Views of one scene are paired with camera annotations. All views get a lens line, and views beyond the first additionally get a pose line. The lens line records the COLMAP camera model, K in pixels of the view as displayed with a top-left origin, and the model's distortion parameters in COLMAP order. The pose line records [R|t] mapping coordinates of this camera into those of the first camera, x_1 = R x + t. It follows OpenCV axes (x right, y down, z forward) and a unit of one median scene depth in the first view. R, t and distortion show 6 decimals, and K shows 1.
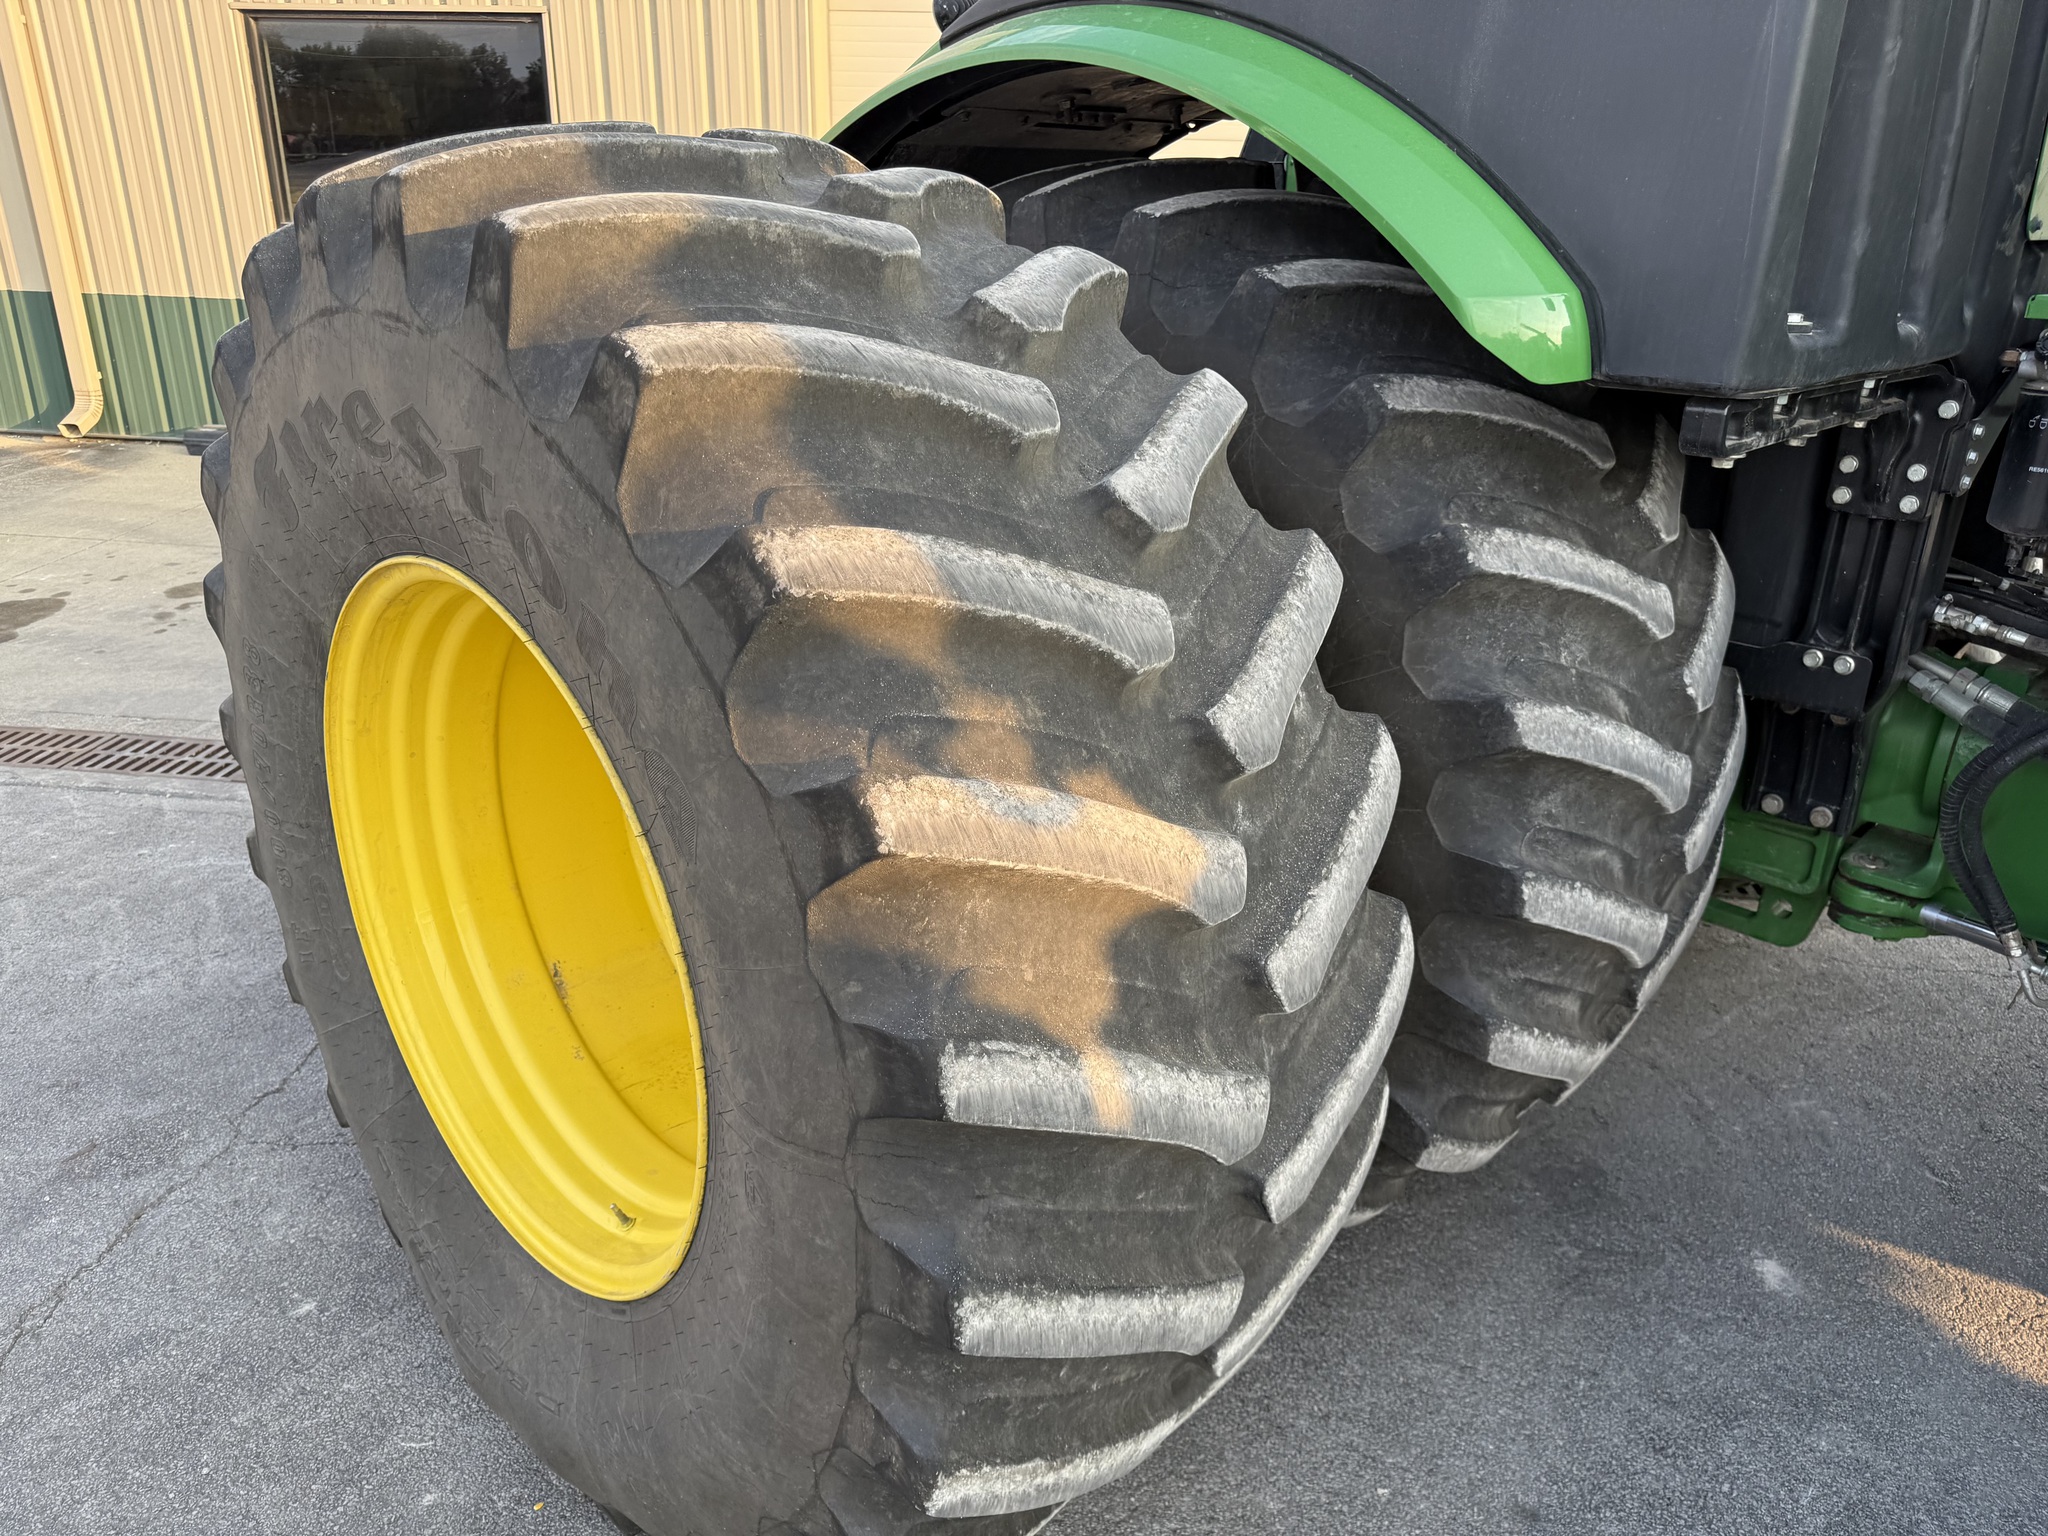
lens RADIAL K [[1454.8, 0, 1028.5], [0, 1454.8, 767.1], [0, 0, 1]] dist [-0.008899, -0.007468]
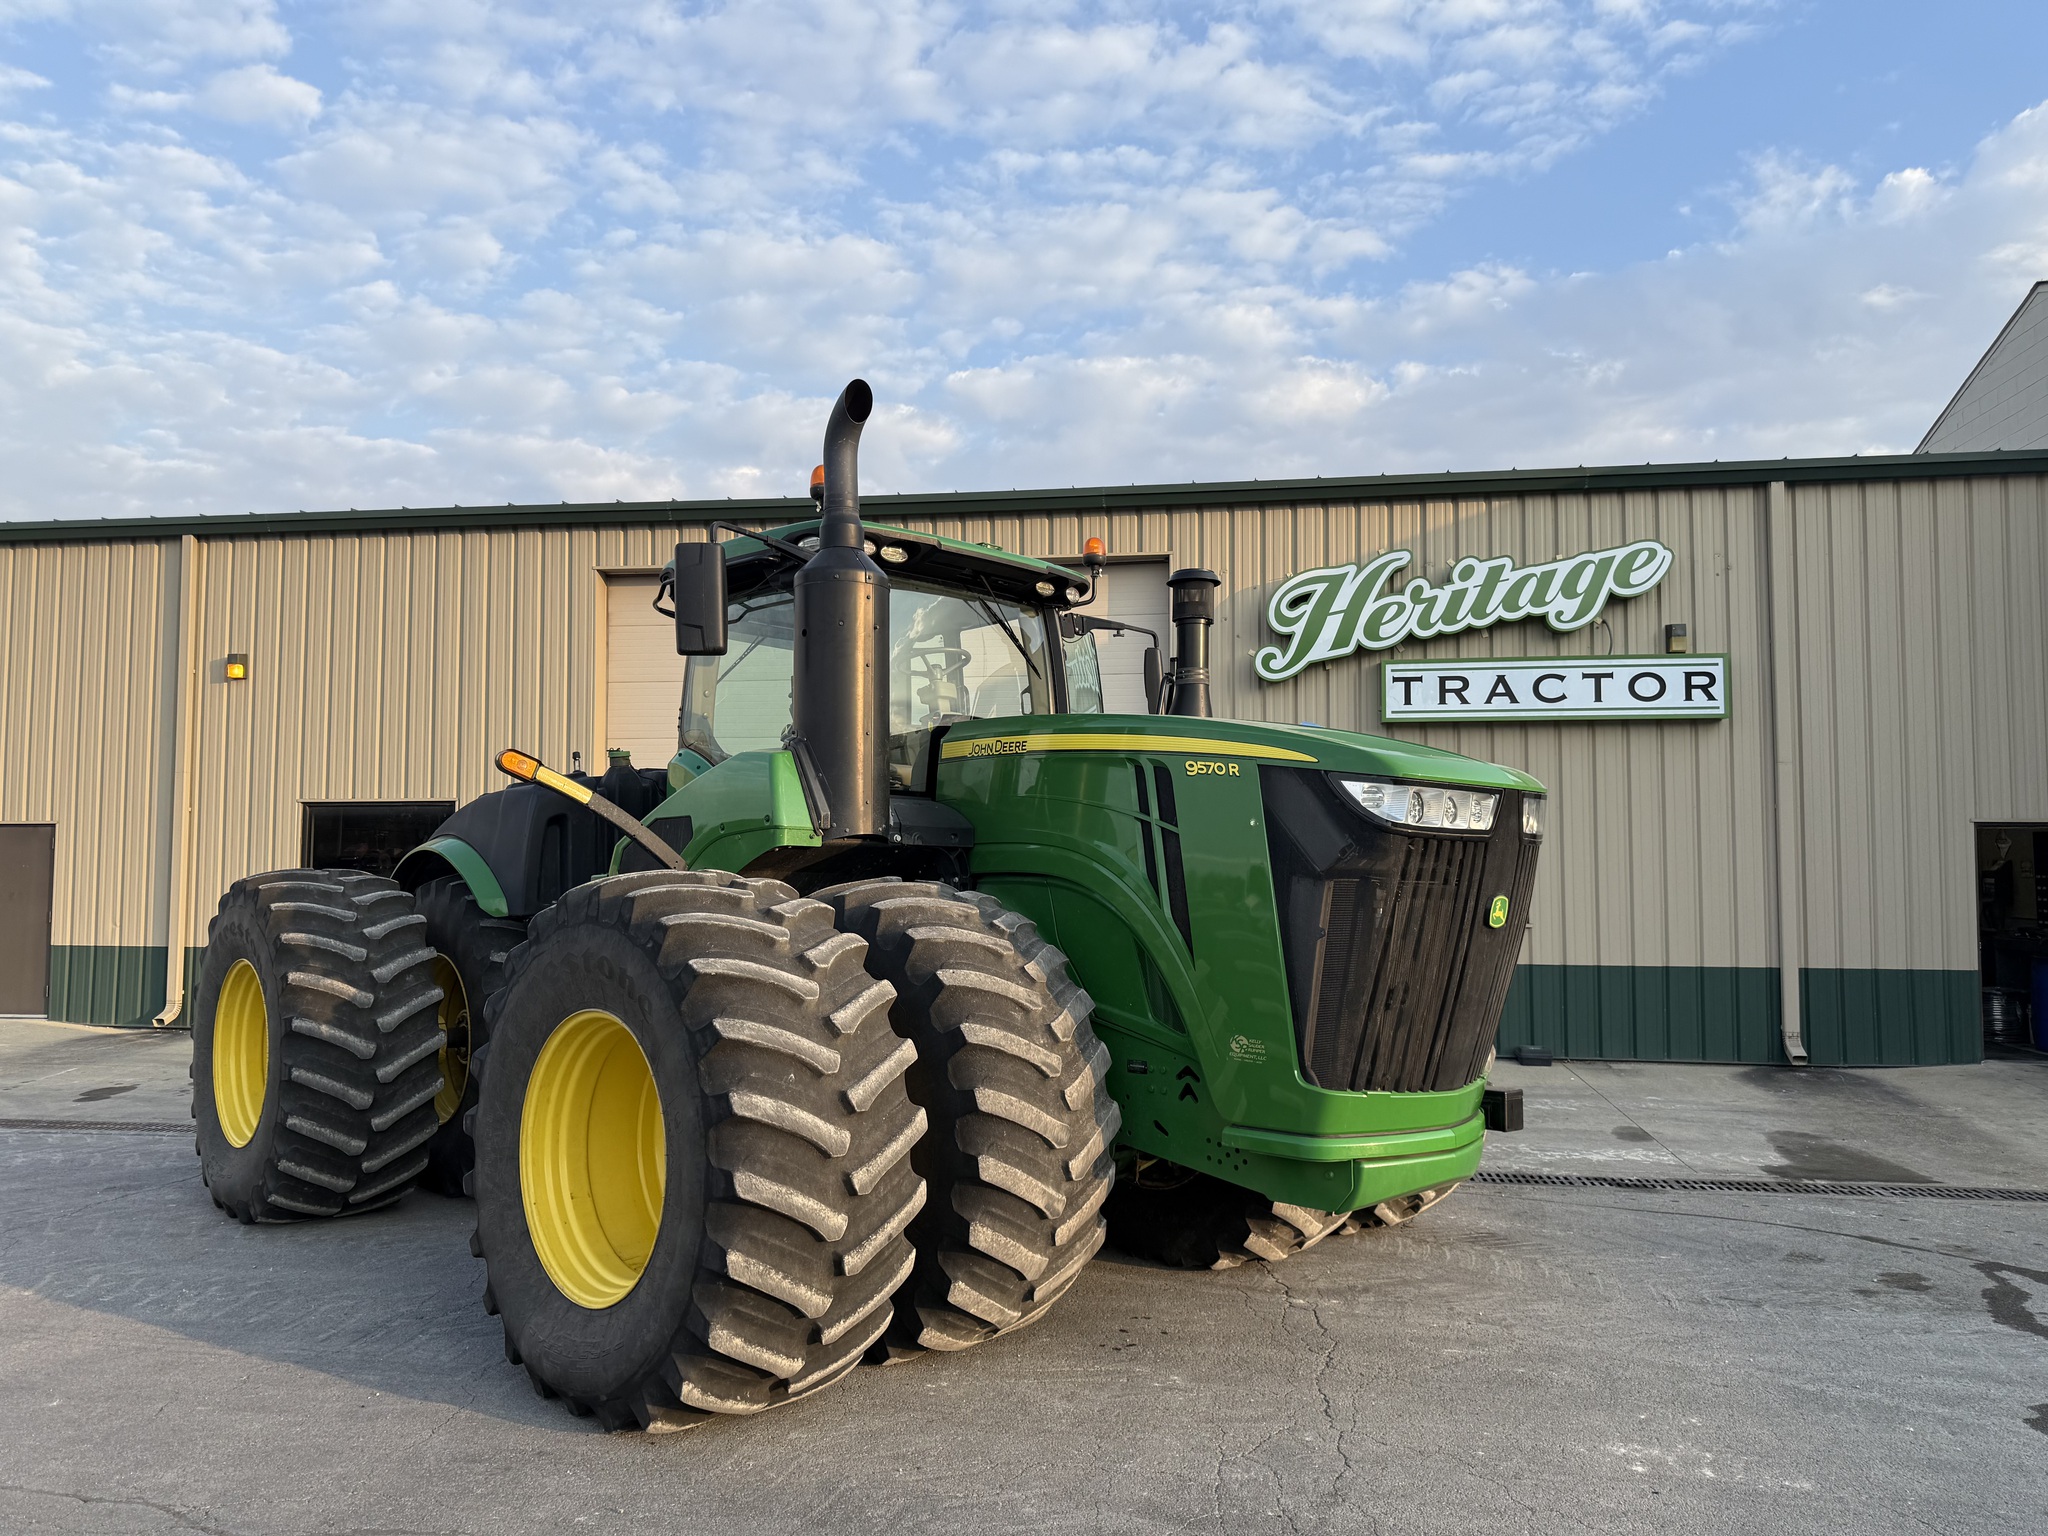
lens RADIAL K [[1441.6, 0, 1004.6], [0, 1441.6, 758.2], [0, 0, 1]] dist [0.117514, -0.152006]
pose [[0.998237, -0.026341, -0.053188, 2.073240], [-0.000089, 0.895462, -0.445137, 1.250834], [0.059353, 0.444357, 0.893881, -3.024692]]
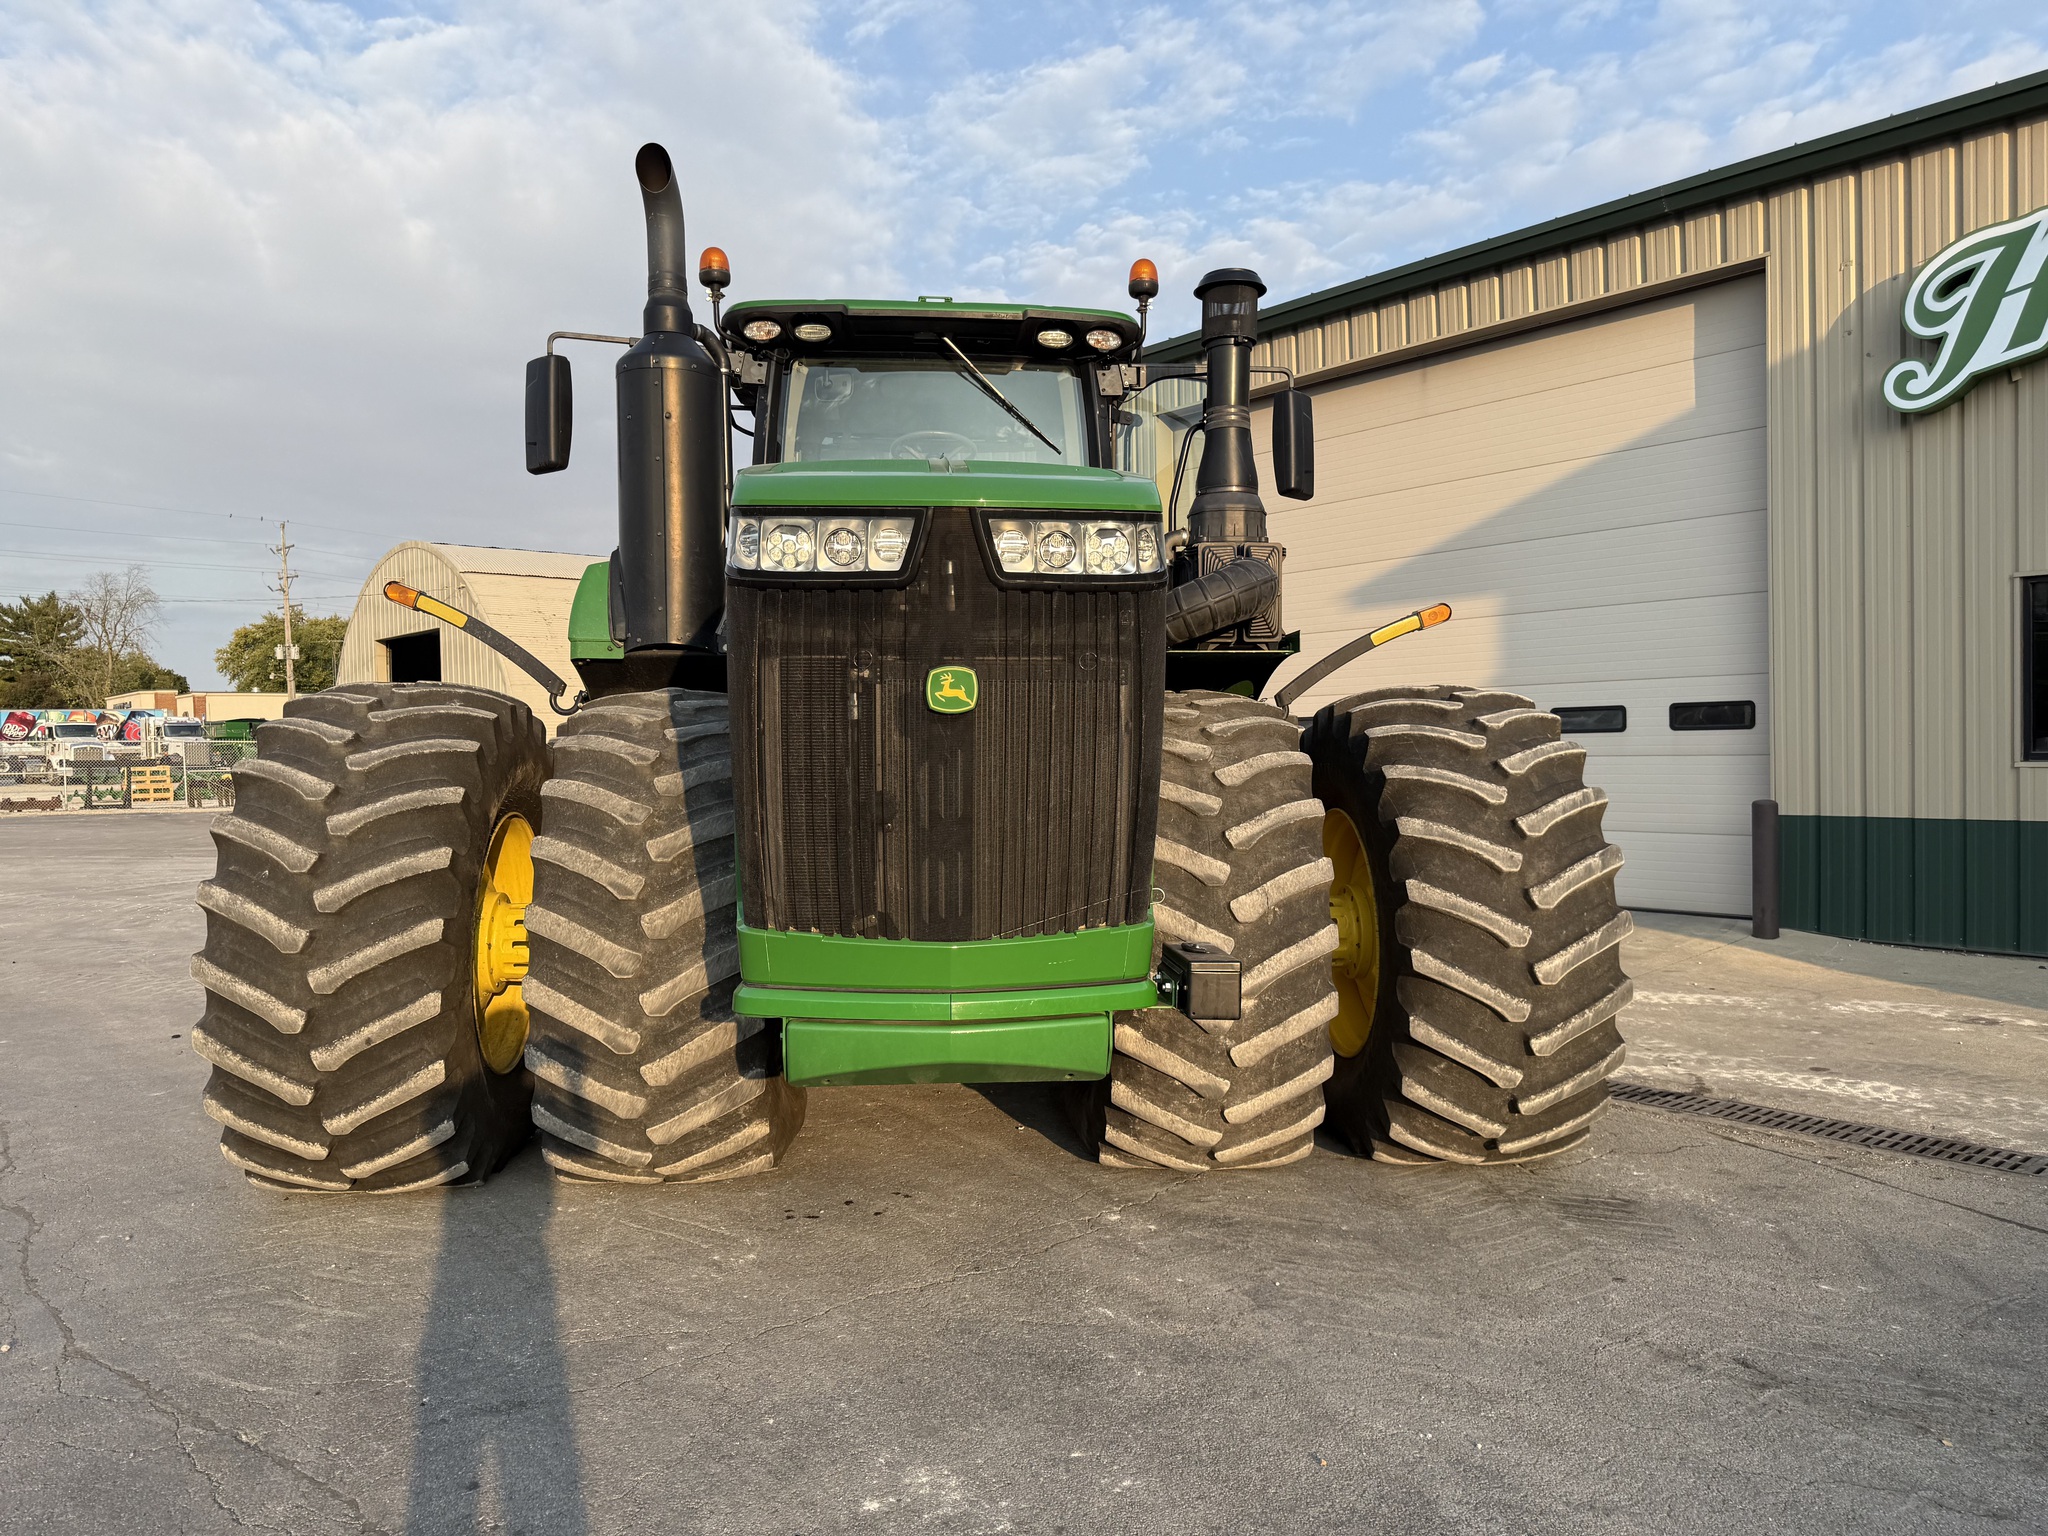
lens RADIAL K [[1420.7, 0, 1024.0], [0, 1420.7, 768.0], [0, 0, 1]] dist [0.083810, -0.107387]
pose [[0.721698, -0.025254, -0.691748, 4.228644], [-0.228820, 0.934451, -0.272841, 0.845784], [0.653295, 0.355194, 0.668613, -1.467096]]
